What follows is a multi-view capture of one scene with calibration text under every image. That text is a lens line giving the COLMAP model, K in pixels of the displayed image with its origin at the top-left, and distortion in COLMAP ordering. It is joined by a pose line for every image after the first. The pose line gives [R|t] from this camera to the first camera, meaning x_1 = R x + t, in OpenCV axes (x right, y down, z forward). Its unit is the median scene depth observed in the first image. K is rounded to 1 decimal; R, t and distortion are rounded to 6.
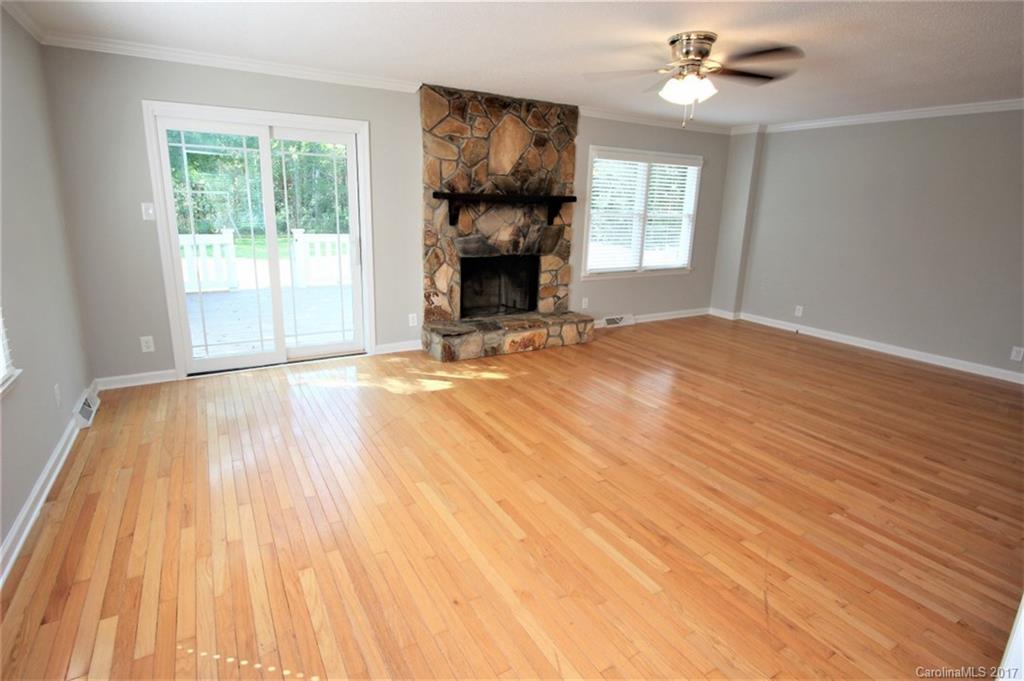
lens RADIAL K [[514.2, 0, 507.3], [0, 514.2, 333.1], [0, 0, 1]] dist [0.000204, -0.010356]
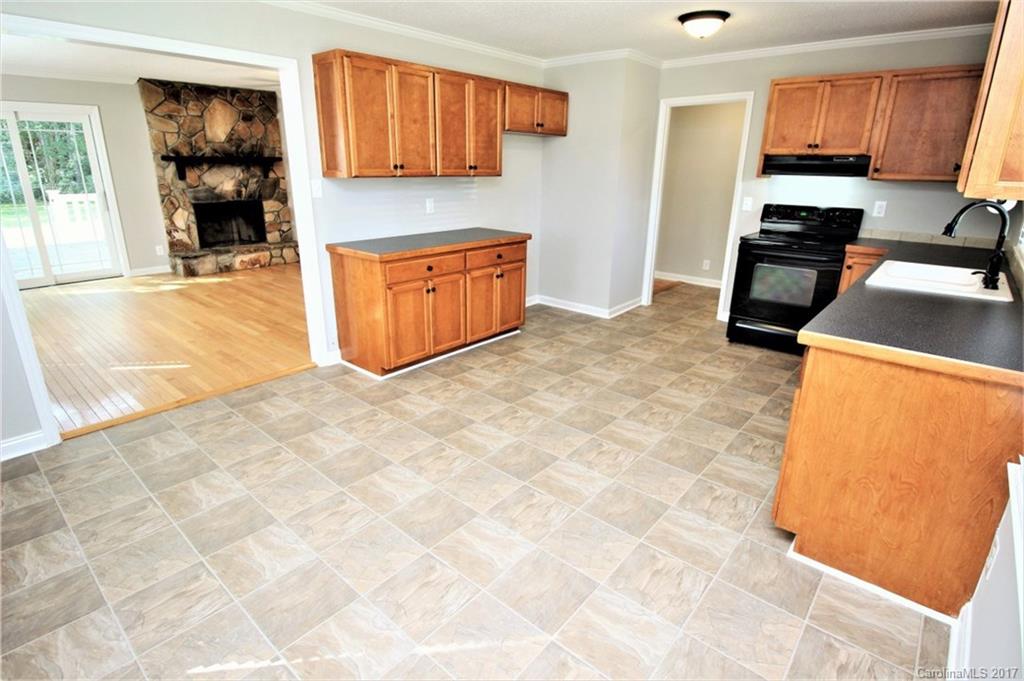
lens RADIAL K [[516.9, 0, 508.0], [0, 516.9, 331.4], [0, 0, 1]] dist [0.002084, -0.012871]
pose [[0.947704, -0.113073, 0.298449, 0.260344], [0.090883, 0.992031, 0.087257, 0.151785], [-0.305938, -0.055570, 0.950428, -0.605603]]
